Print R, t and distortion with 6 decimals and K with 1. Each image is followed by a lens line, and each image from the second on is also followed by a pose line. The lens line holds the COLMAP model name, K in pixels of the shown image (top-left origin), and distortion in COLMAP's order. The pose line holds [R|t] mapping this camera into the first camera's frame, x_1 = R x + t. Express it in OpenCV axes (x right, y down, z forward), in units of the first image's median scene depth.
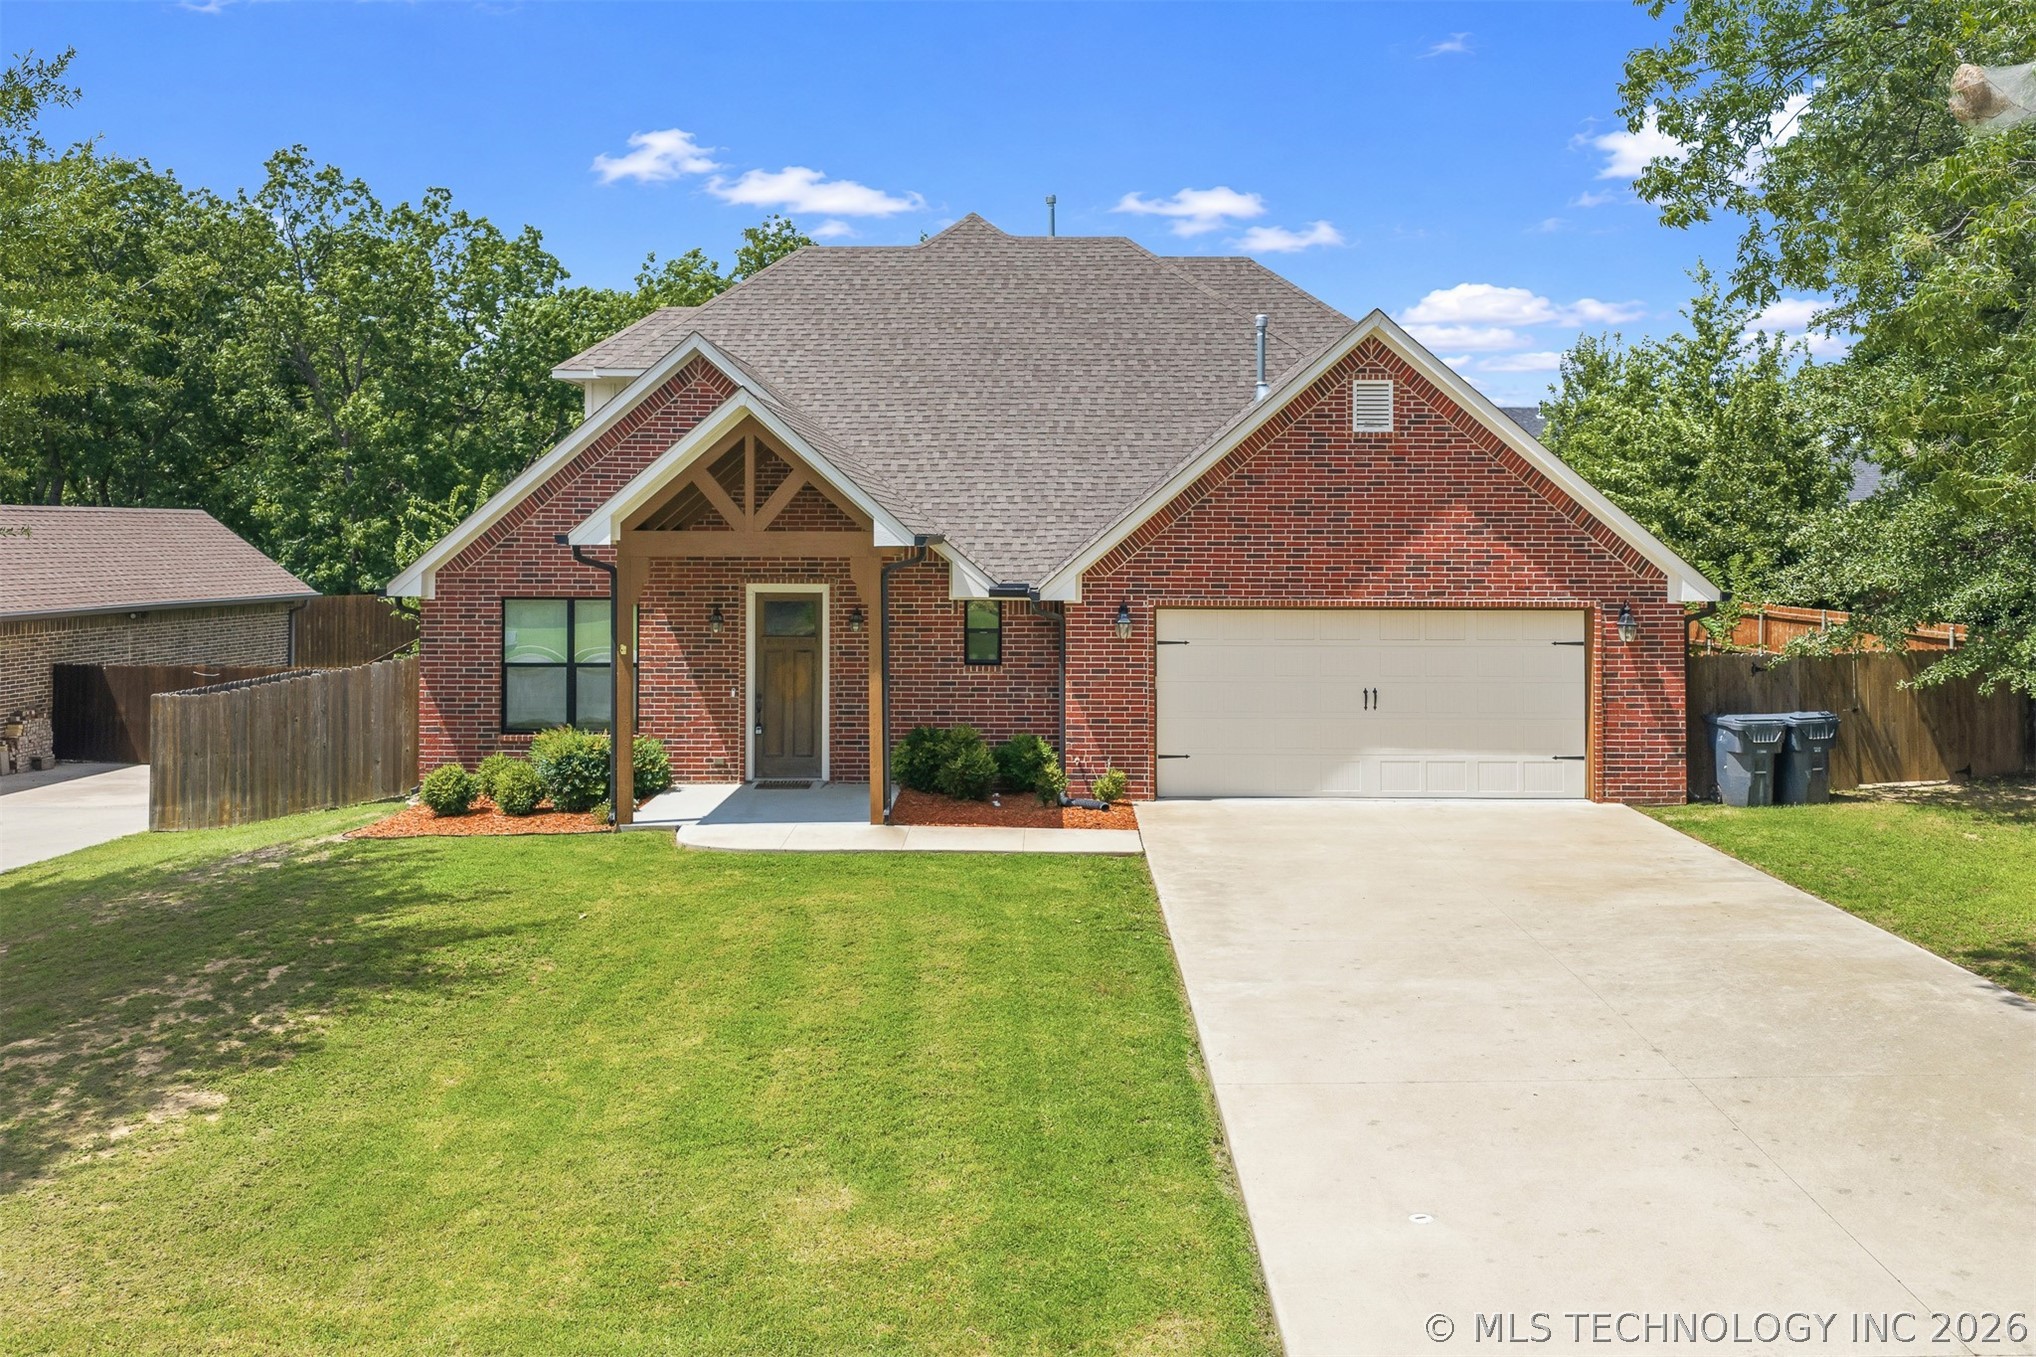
lens RADIAL K [[1722.2, 0, 1001.6], [0, 1722.2, 656.6], [0, 0, 1]] dist [0.002955, -0.000110]
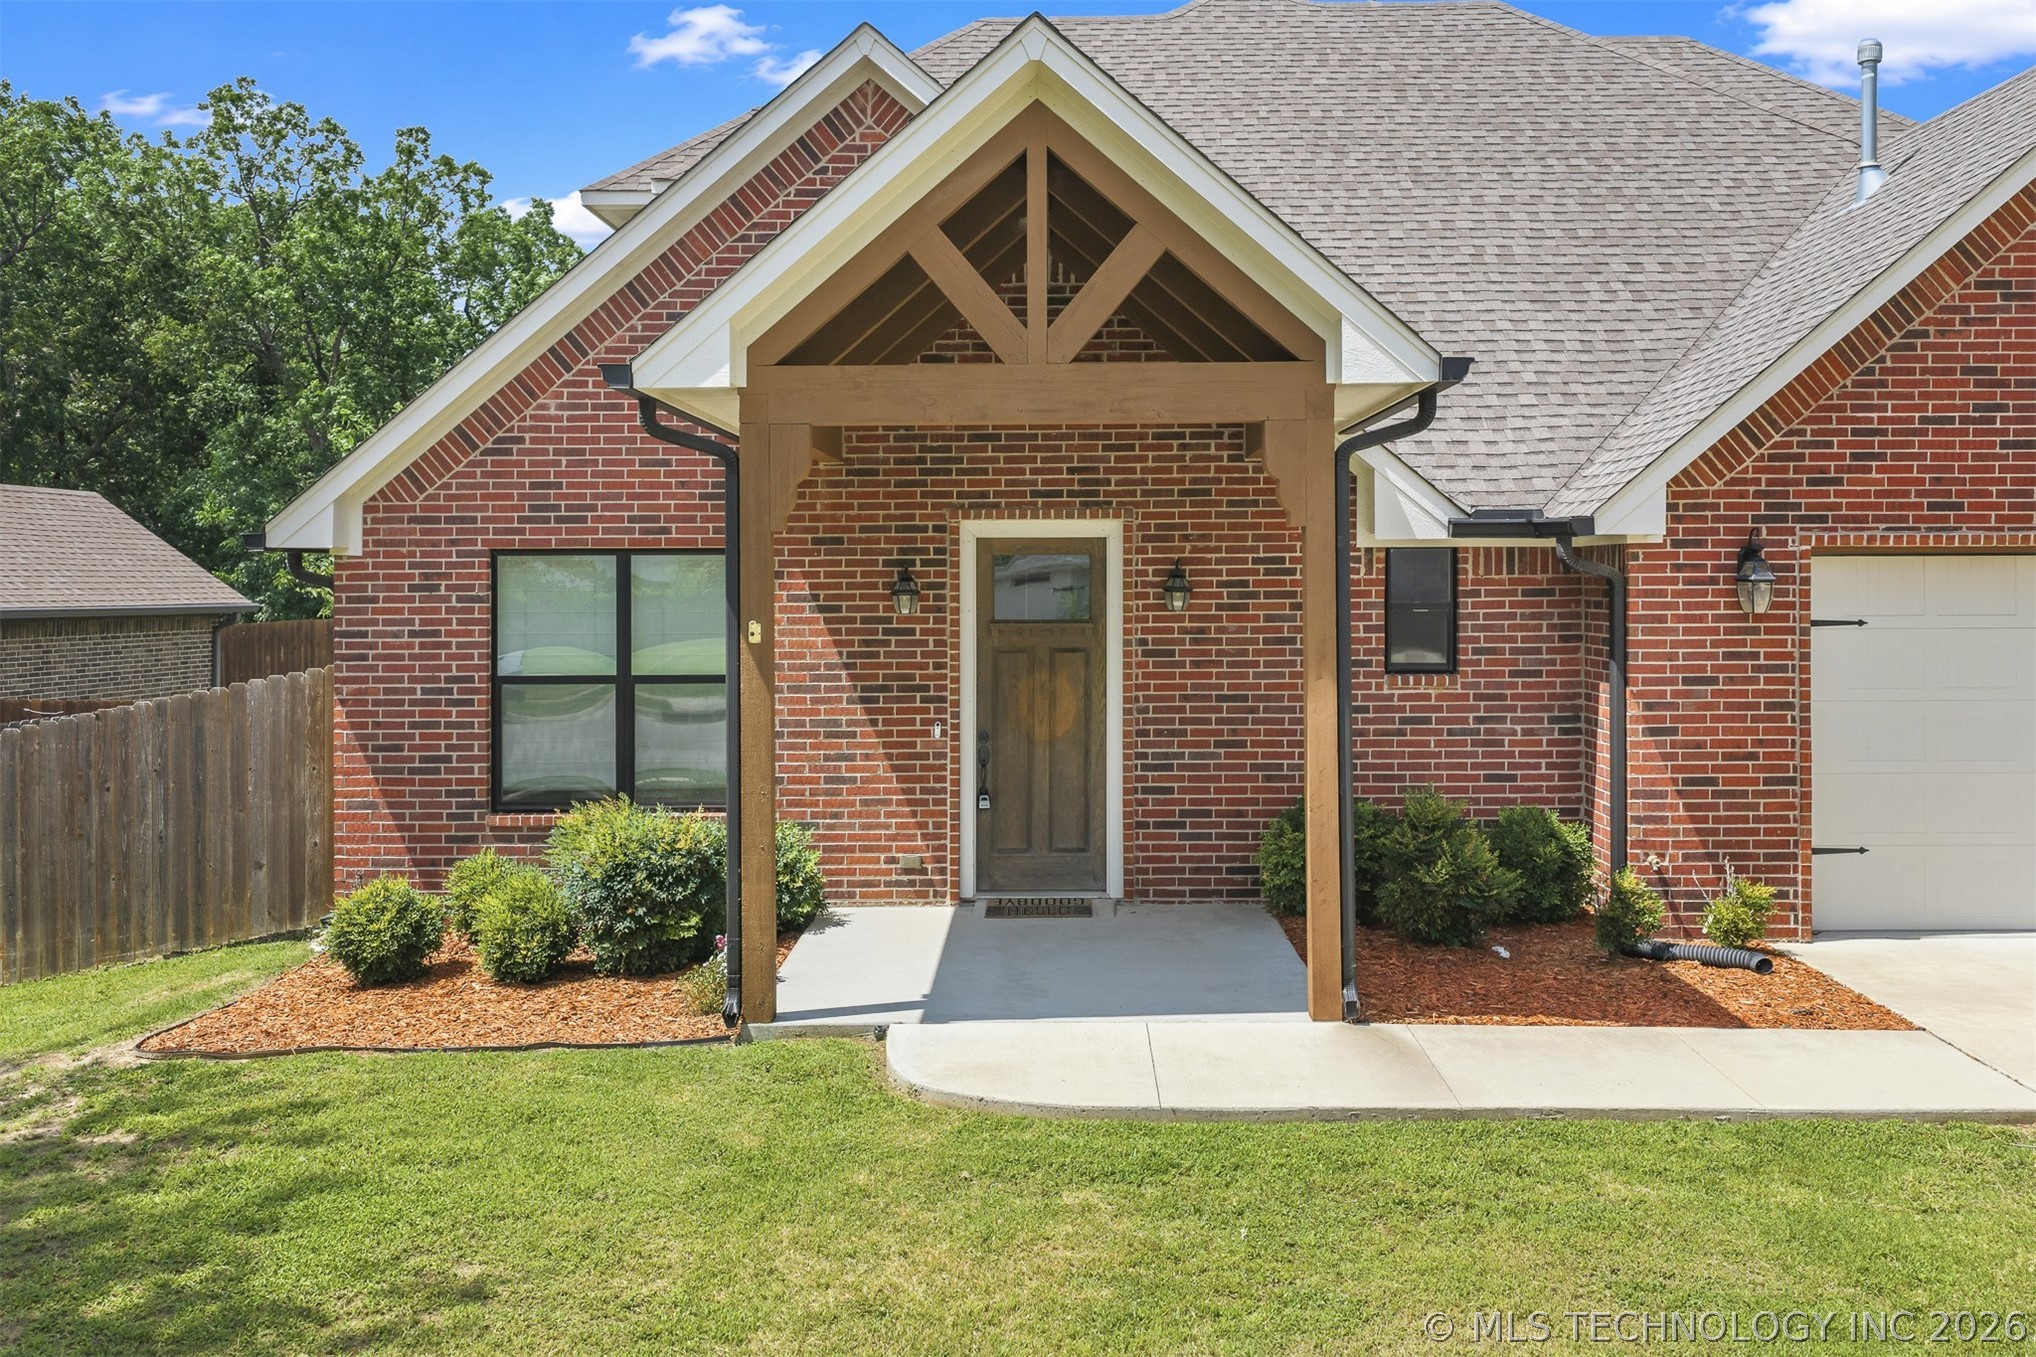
lens RADIAL K [[1722.2, 0, 1033.6], [0, 1722.2, 699.5], [0, 0, 1]] dist [0.002955, -0.000110]
pose [[0.999922, -0.006808, 0.010513, -0.132963], [0.006822, 0.999976, -0.001351, 0.012622], [-0.010503, 0.001423, 0.999944, 0.482426]]
